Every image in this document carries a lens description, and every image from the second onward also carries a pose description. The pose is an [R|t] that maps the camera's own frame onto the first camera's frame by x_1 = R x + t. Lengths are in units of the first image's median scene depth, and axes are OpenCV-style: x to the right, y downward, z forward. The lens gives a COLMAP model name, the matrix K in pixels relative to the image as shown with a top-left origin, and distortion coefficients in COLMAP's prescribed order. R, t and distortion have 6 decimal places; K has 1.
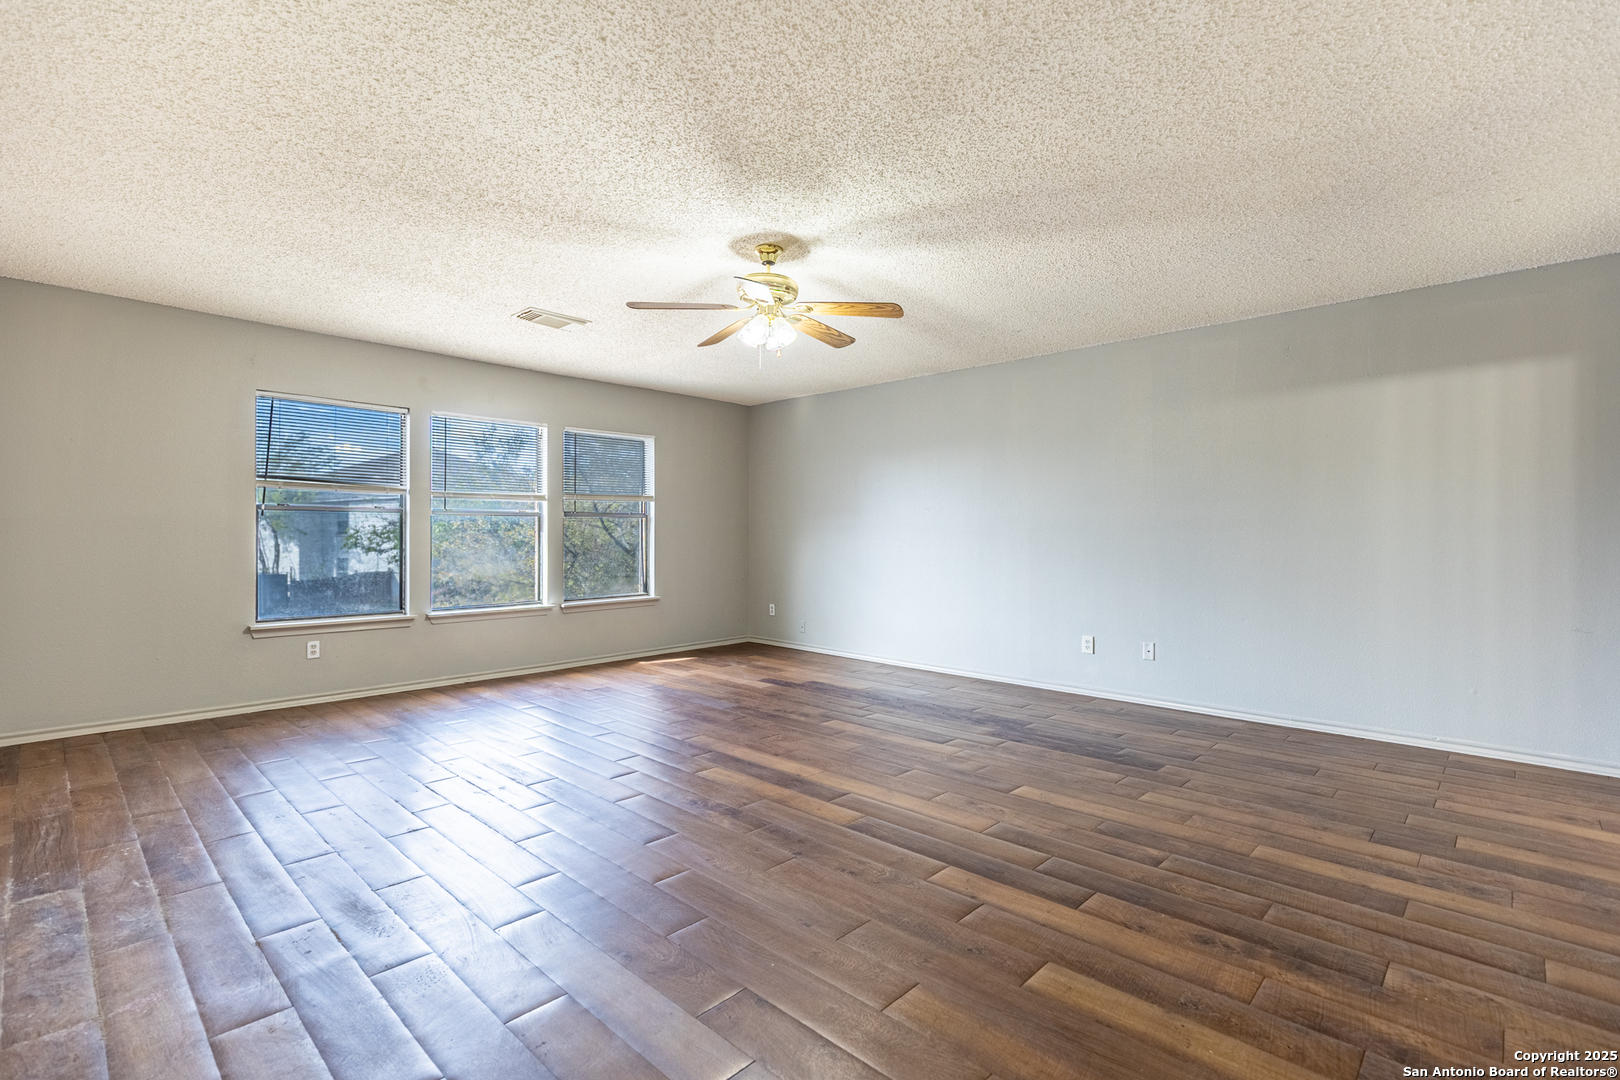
lens RADIAL K [[731.8, 0, 815.6], [0, 731.8, 535.8], [0, 0, 1]] dist [0.006427, 0.000248]
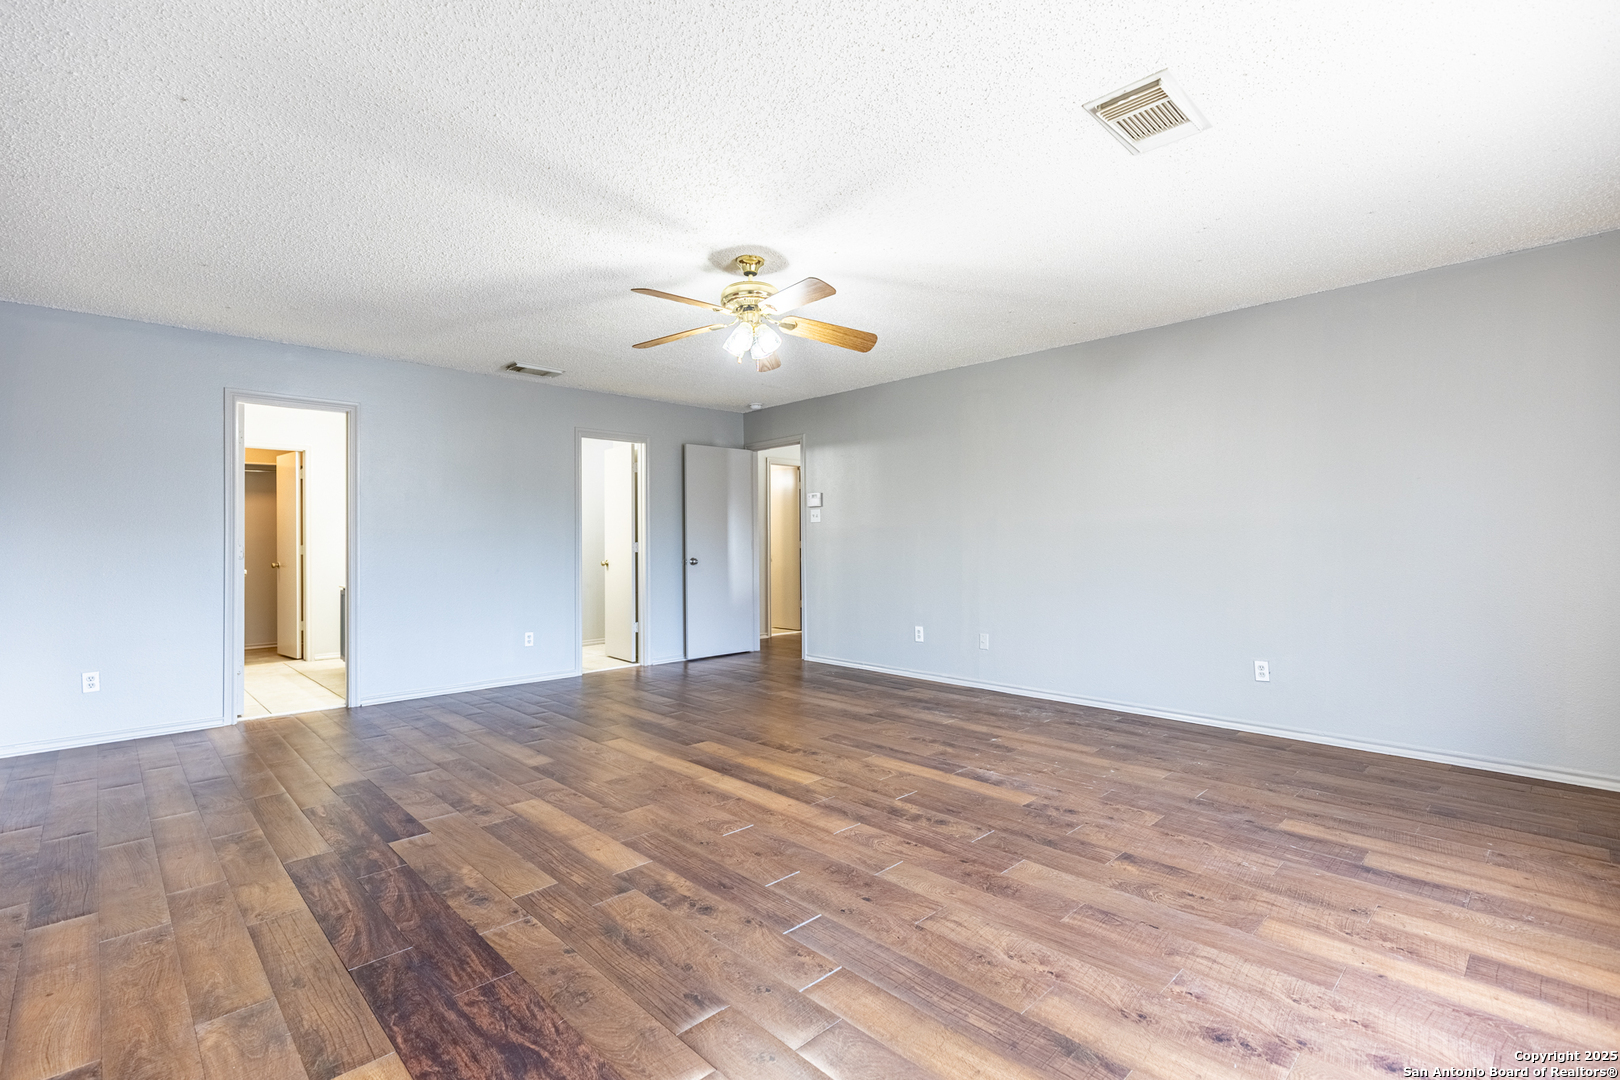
lens RADIAL K [[731.8, 0, 815.6], [0, 731.8, 535.8], [0, 0, 1]] dist [0.006427, 0.000248]
pose [[-0.999495, 0.002020, 0.031711, -0.181715], [0.001801, 0.999974, -0.006944, -0.000107], [-0.031724, -0.006884, -0.999473, 1.958336]]
